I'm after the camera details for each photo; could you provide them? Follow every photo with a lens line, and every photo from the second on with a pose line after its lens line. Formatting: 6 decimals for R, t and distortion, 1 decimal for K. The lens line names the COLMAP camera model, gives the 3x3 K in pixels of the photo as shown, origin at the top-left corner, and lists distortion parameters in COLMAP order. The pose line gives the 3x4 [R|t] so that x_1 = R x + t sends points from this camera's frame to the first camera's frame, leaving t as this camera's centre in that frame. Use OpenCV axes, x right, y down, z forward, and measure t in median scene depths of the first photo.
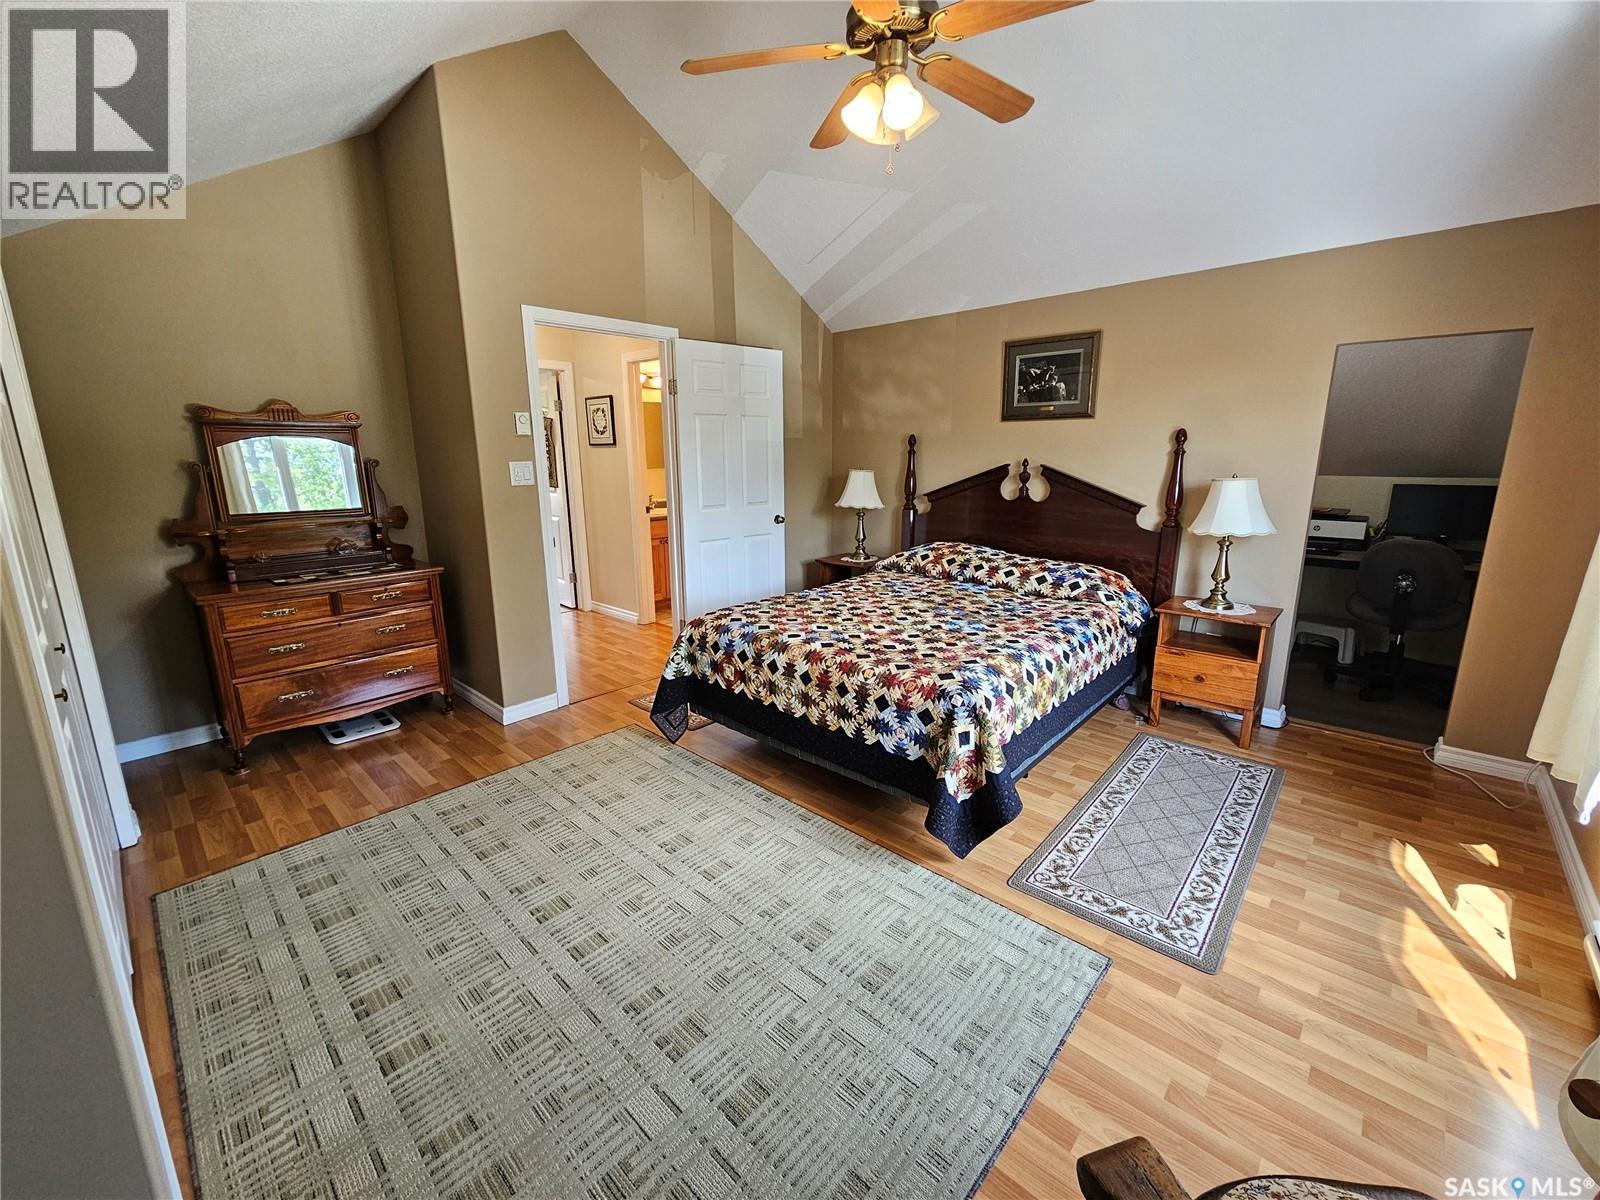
lens RADIAL K [[654.9, 0, 807.7], [0, 654.9, 593.6], [0, 0, 1]] dist [0.000065, 0.000662]
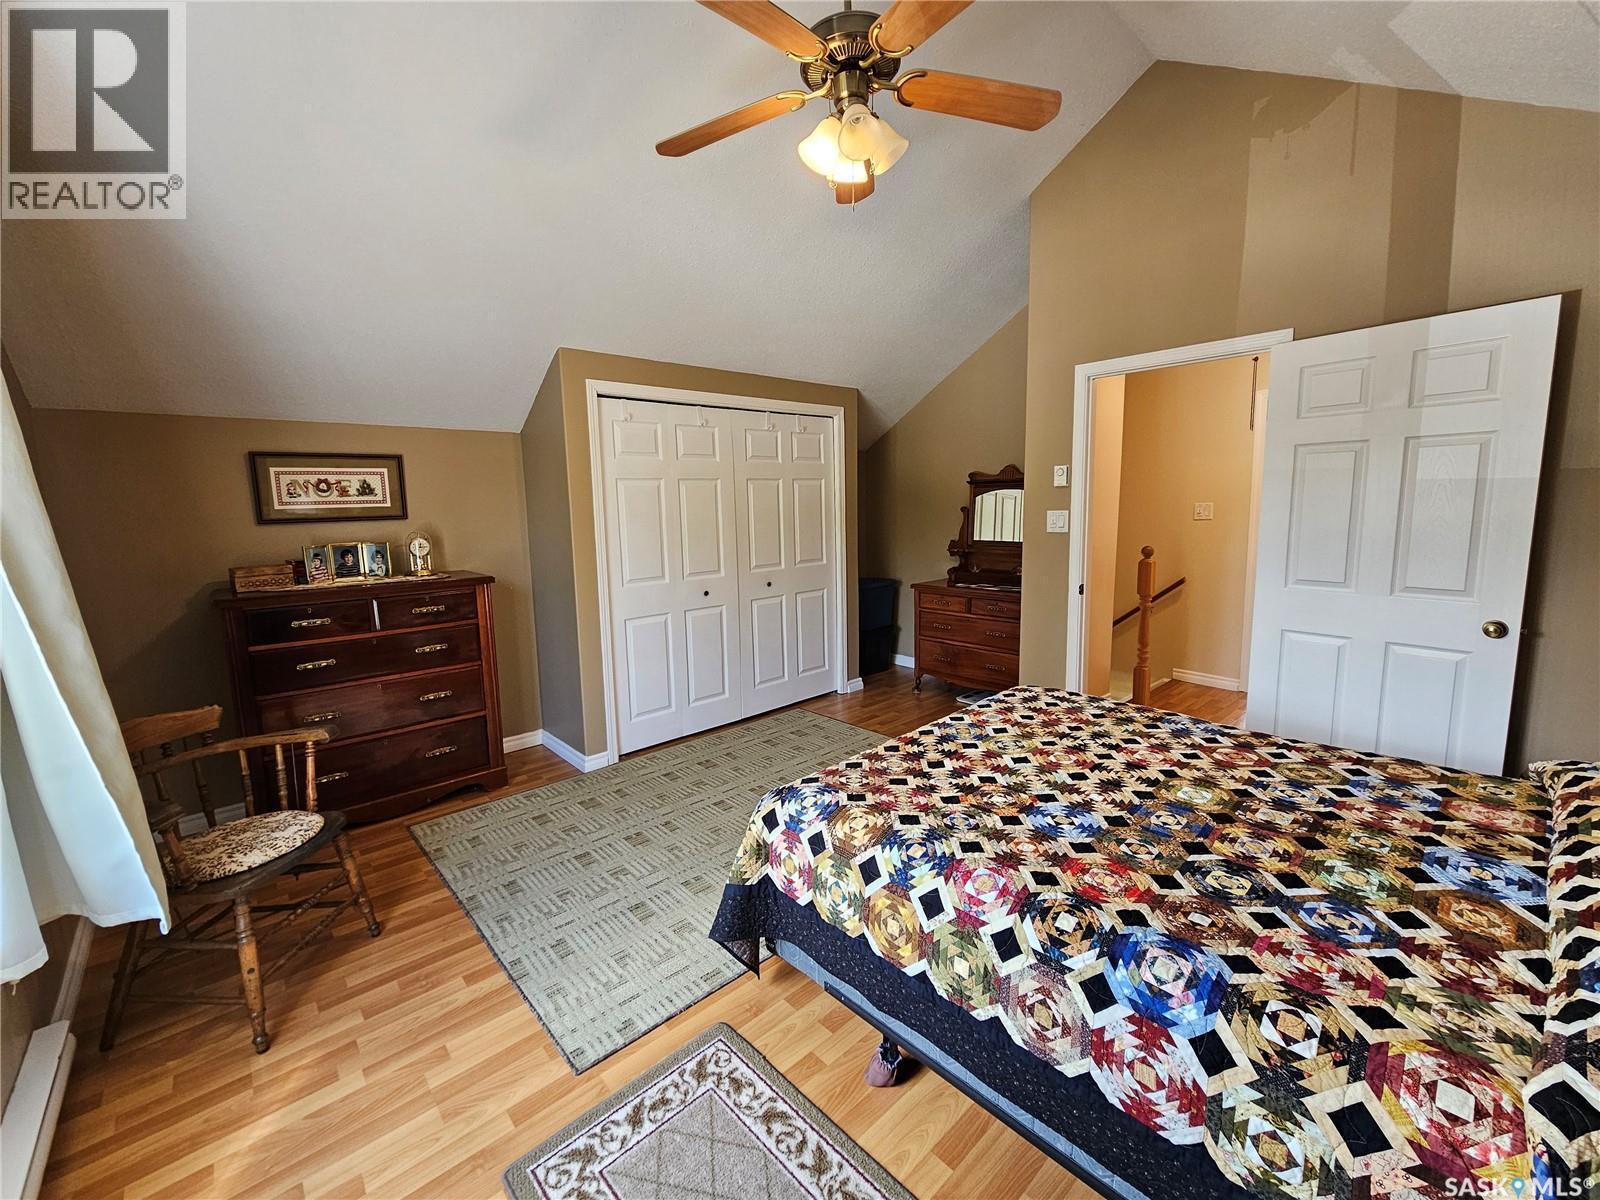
lens RADIAL K [[654.9, 0, 802.5], [0, 654.9, 591.4], [0, 0, 1]] dist [0.000065, 0.000662]
pose [[-0.087973, 0.143562, -0.985723, 0.882965], [-0.188719, 0.969237, 0.158004, -0.210410], [0.978083, 0.199925, -0.058174, 0.873031]]
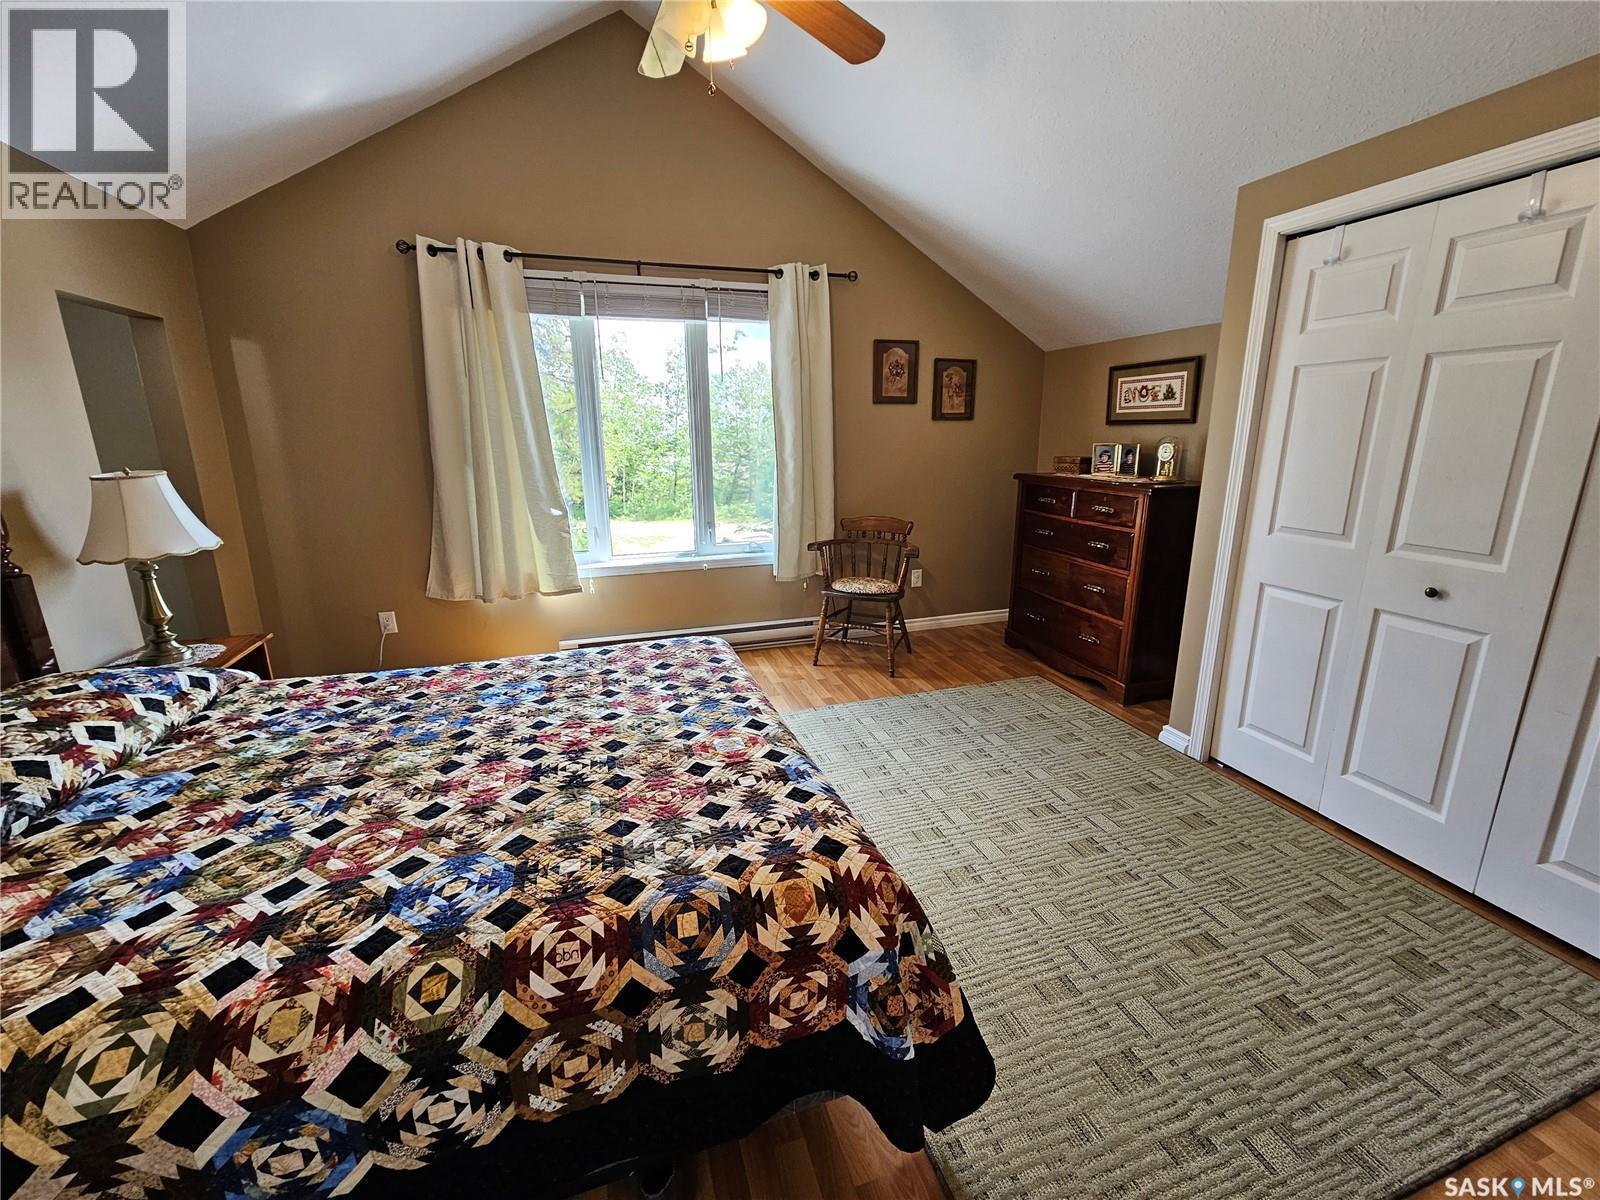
lens RADIAL K [[654.9, 0, 807.5], [0, 654.9, 596.2], [0, 0, 1]] dist [0.000065, 0.000662]
pose [[-0.872440, -0.108810, 0.476454, -0.370393], [0.116778, 0.900247, 0.419426, -0.318381], [-0.474564, 0.421564, -0.772705, 1.499815]]
